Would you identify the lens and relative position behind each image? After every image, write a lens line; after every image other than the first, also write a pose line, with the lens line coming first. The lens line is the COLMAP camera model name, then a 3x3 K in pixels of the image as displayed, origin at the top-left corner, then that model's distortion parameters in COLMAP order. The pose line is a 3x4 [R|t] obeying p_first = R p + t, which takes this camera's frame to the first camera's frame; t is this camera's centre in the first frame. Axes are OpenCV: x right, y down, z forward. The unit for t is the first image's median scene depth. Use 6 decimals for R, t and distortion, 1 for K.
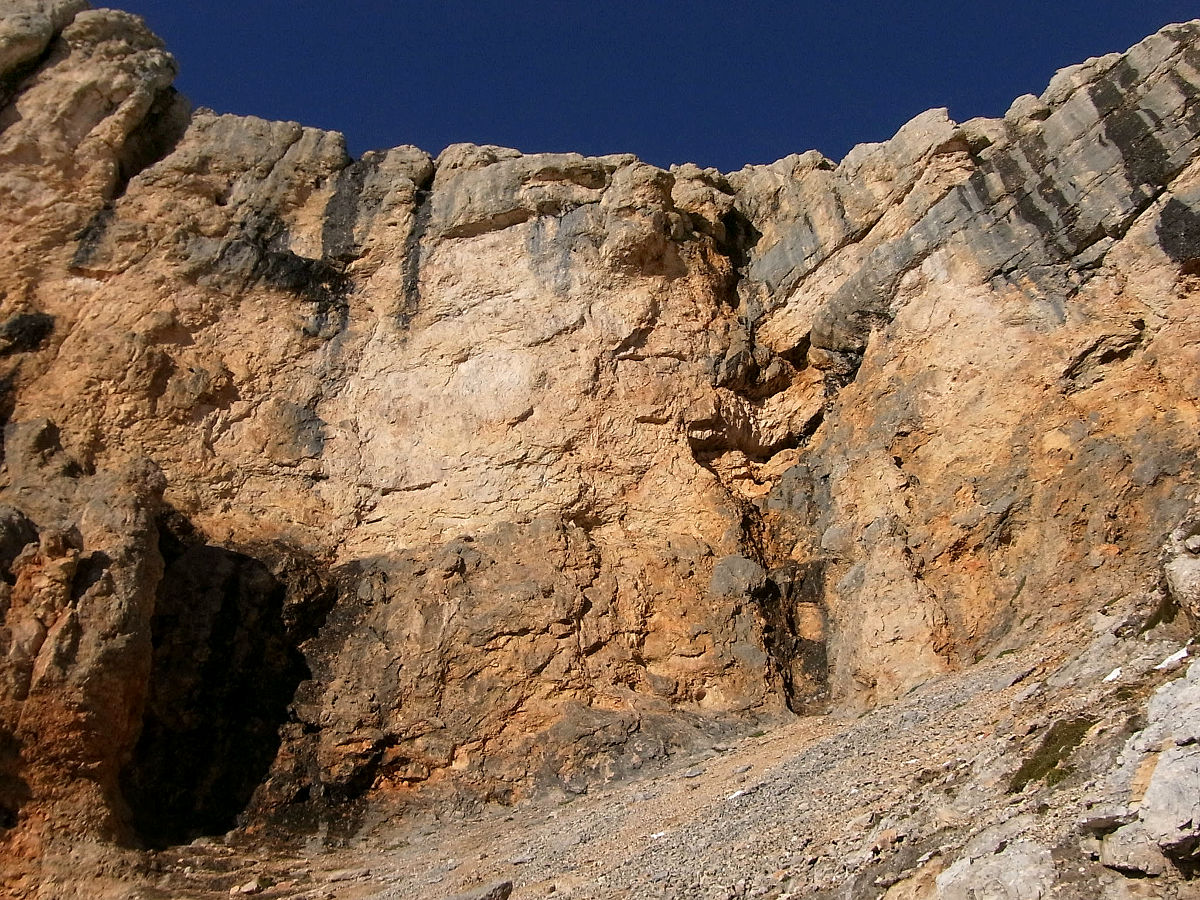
lens RADIAL K [[1183.1, 0, 584.0], [0, 1183.1, 452.9], [0, 0, 1]] dist [-0.100716, 0.174499]
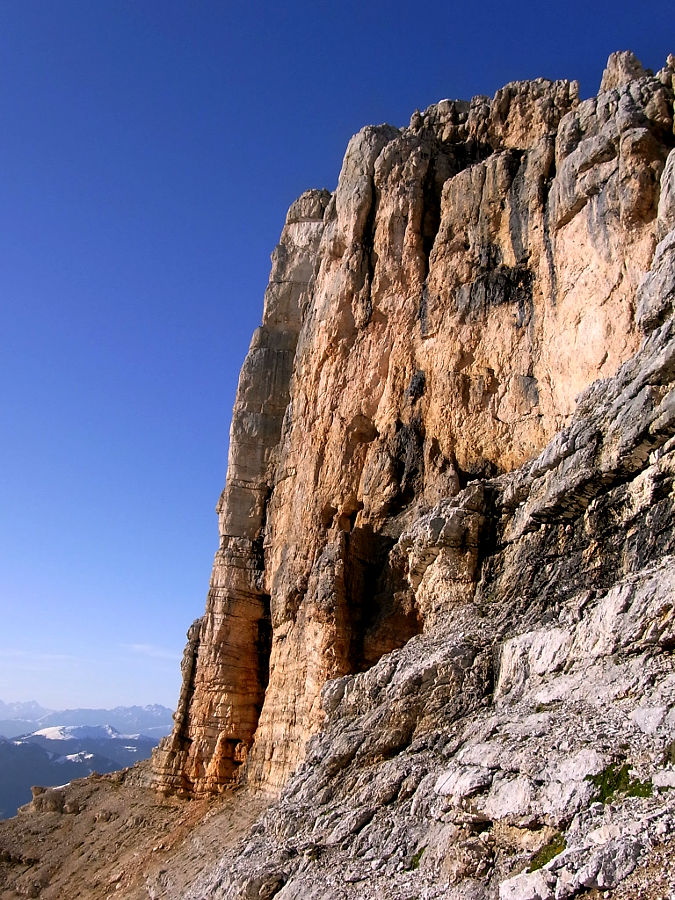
lens RADIAL K [[887.4, 0, 337.5], [0, 887.4, 450.0], [0, 0, 1]] dist [-0.100716, 0.174499]
pose [[0.530222, -0.214770, -0.820206, 0.737256], [0.576165, 0.800970, 0.162728, -0.340727], [0.622012, -0.558856, 0.548435, -0.078942]]
